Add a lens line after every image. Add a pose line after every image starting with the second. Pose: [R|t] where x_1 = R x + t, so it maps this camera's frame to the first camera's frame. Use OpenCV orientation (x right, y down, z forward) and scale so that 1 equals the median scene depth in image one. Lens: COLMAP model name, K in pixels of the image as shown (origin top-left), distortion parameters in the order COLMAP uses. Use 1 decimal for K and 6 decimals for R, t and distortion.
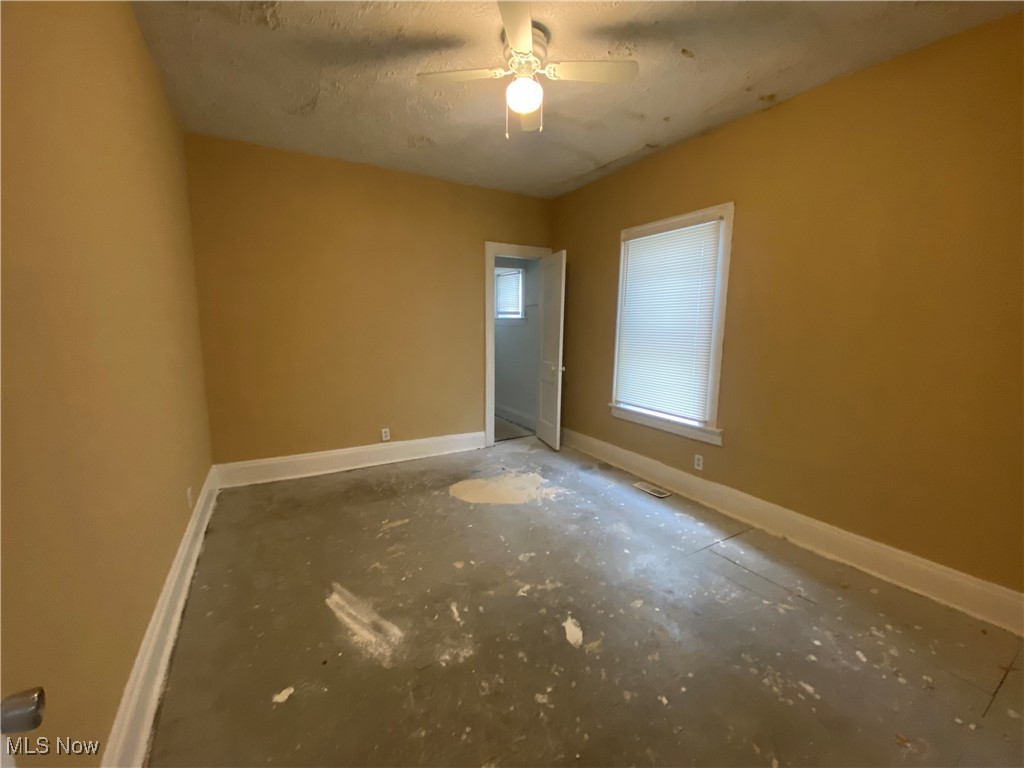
lens RADIAL K [[418.5, 0, 512.0], [0, 418.5, 384.0], [0, 0, 1]] dist [0.074918, -0.040844]
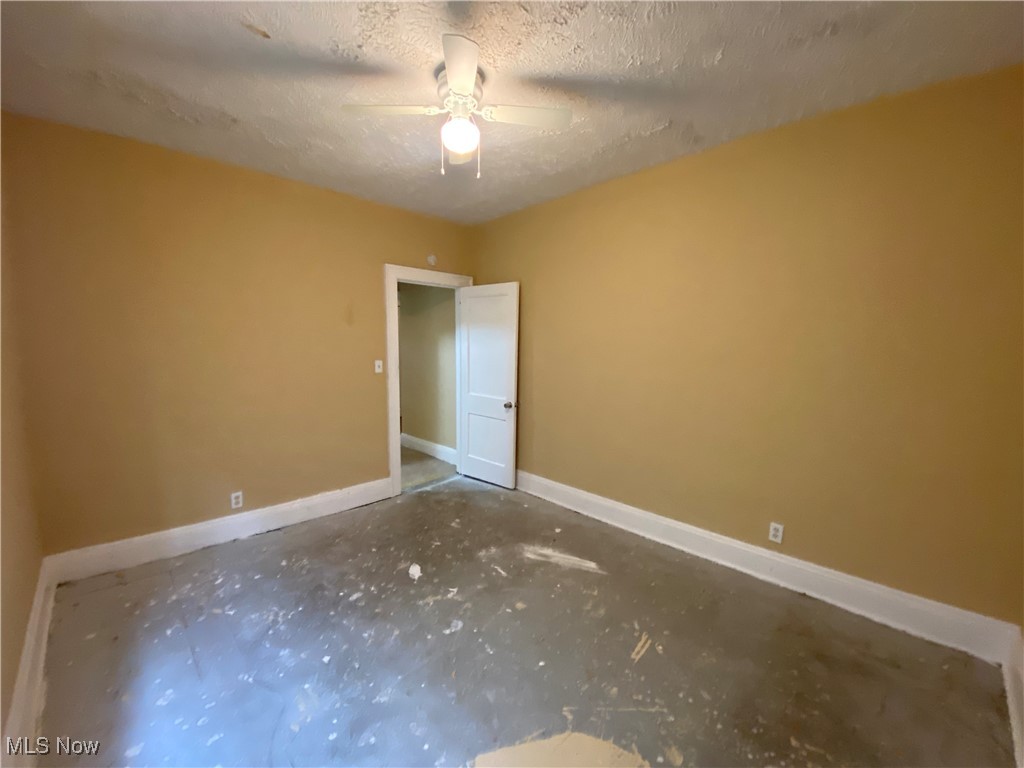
lens RADIAL K [[418.5, 0, 512.0], [0, 418.5, 384.0], [0, 0, 1]] dist [0.074918, -0.040844]
pose [[-0.969648, 0.008204, -0.244369, 0.153524], [-0.051022, 0.970645, 0.235041, -0.357270], [0.239124, 0.240375, -0.940765, 2.046512]]
